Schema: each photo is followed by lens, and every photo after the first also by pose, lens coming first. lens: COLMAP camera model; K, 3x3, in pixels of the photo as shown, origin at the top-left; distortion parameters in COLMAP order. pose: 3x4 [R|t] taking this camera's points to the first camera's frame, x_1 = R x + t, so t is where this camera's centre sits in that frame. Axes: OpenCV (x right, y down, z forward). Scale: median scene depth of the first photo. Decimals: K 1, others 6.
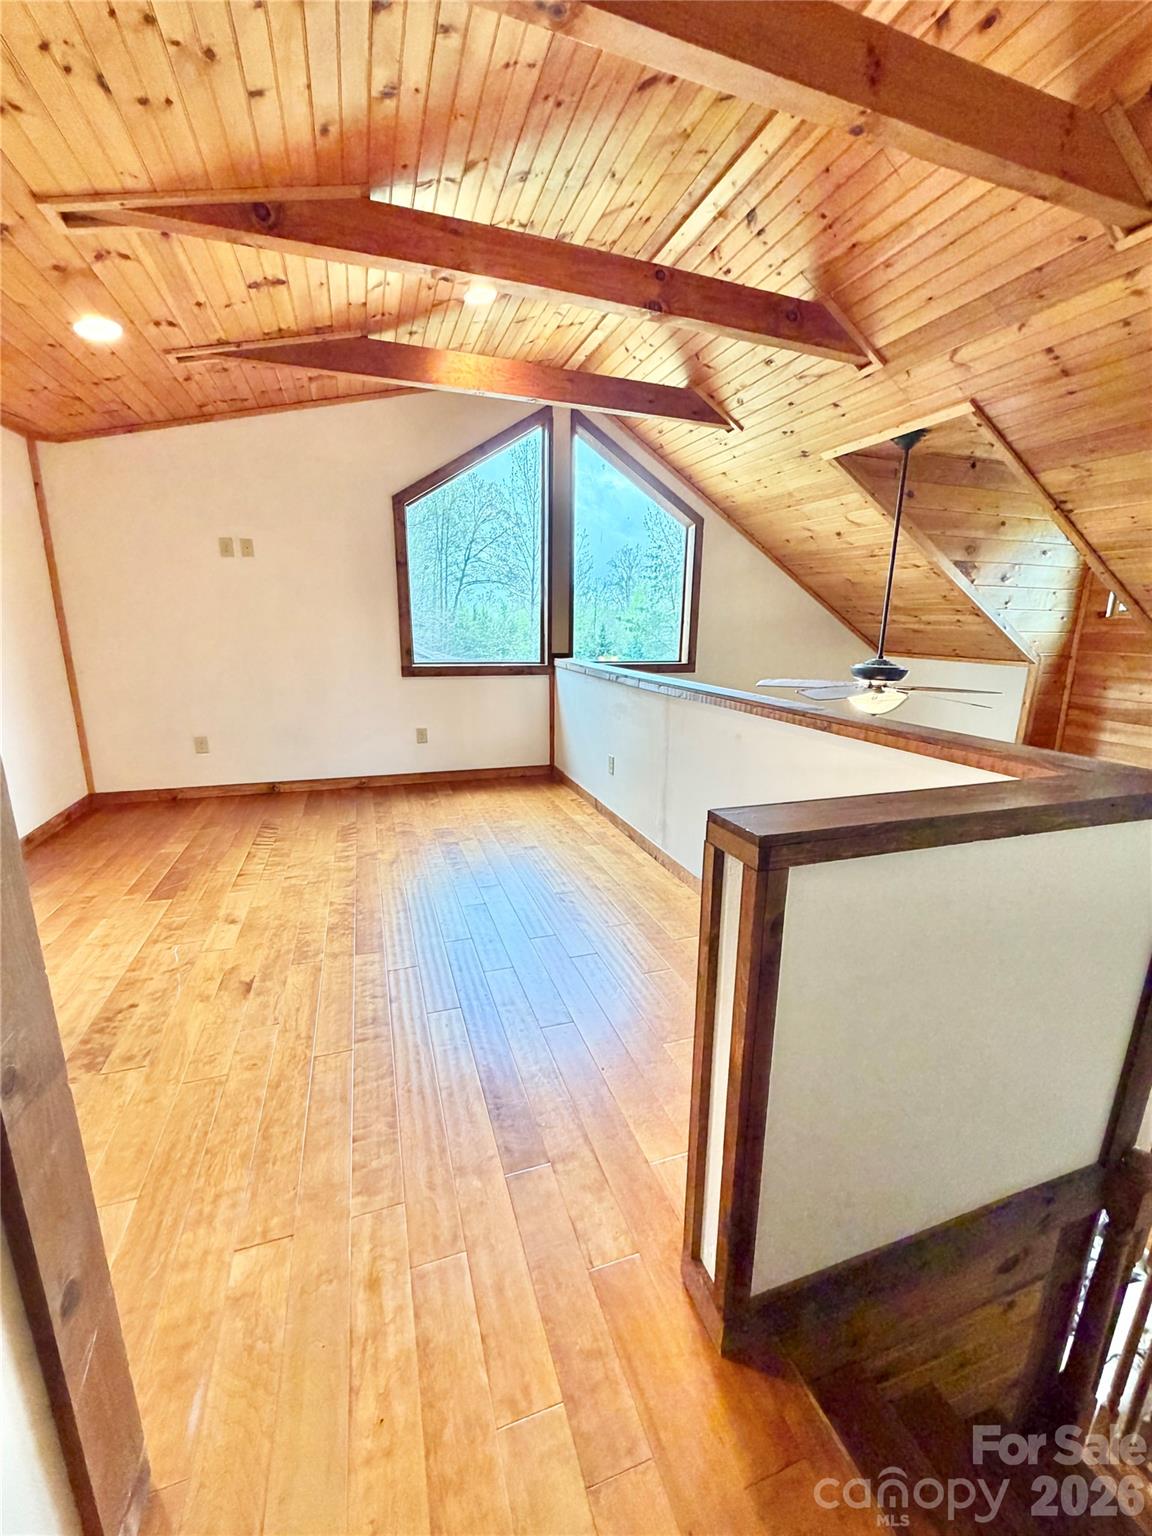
lens RADIAL K [[613.2, 0, 574.8], [0, 613.2, 764.9], [0, 0, 1]] dist [-0.000472, -0.000756]
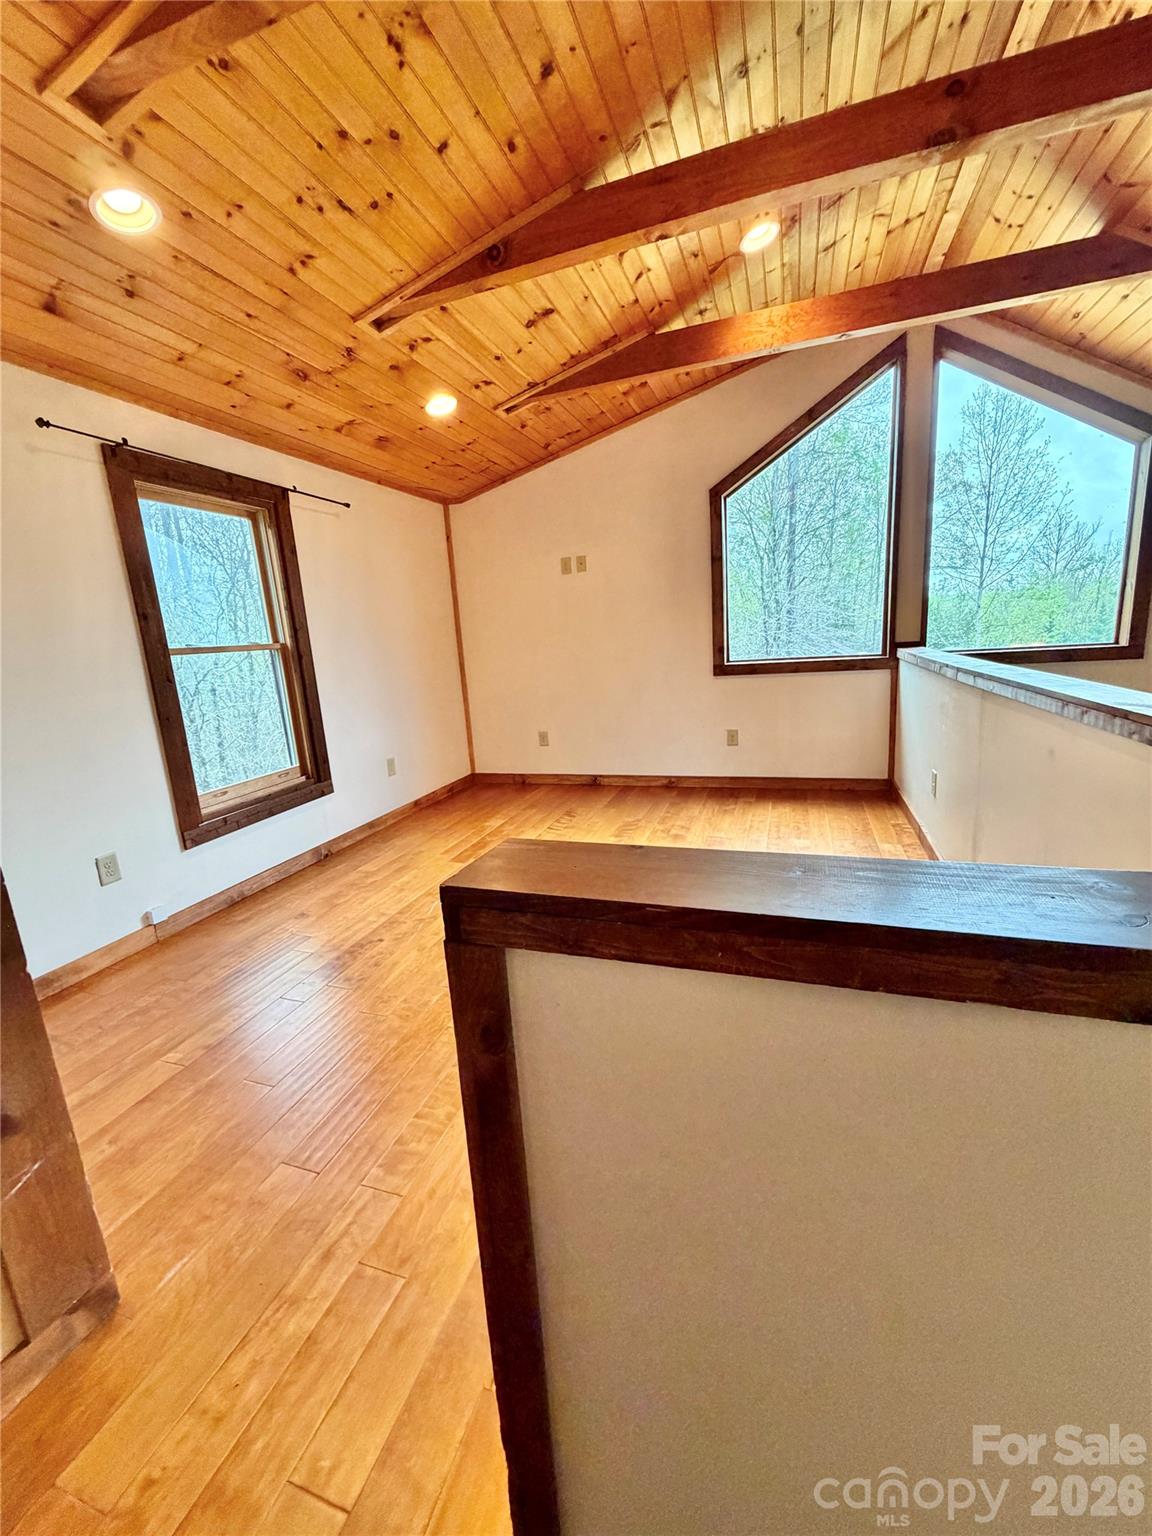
lens RADIAL K [[613.2, 0, 574.8], [0, 613.2, 764.9], [0, 0, 1]] dist [-0.000472, -0.000756]
pose [[0.782422, 0.063064, -0.619548, 0.208855], [-0.067212, 0.997600, 0.016666, -0.007646], [0.619112, 0.028601, 0.784782, 0.152368]]
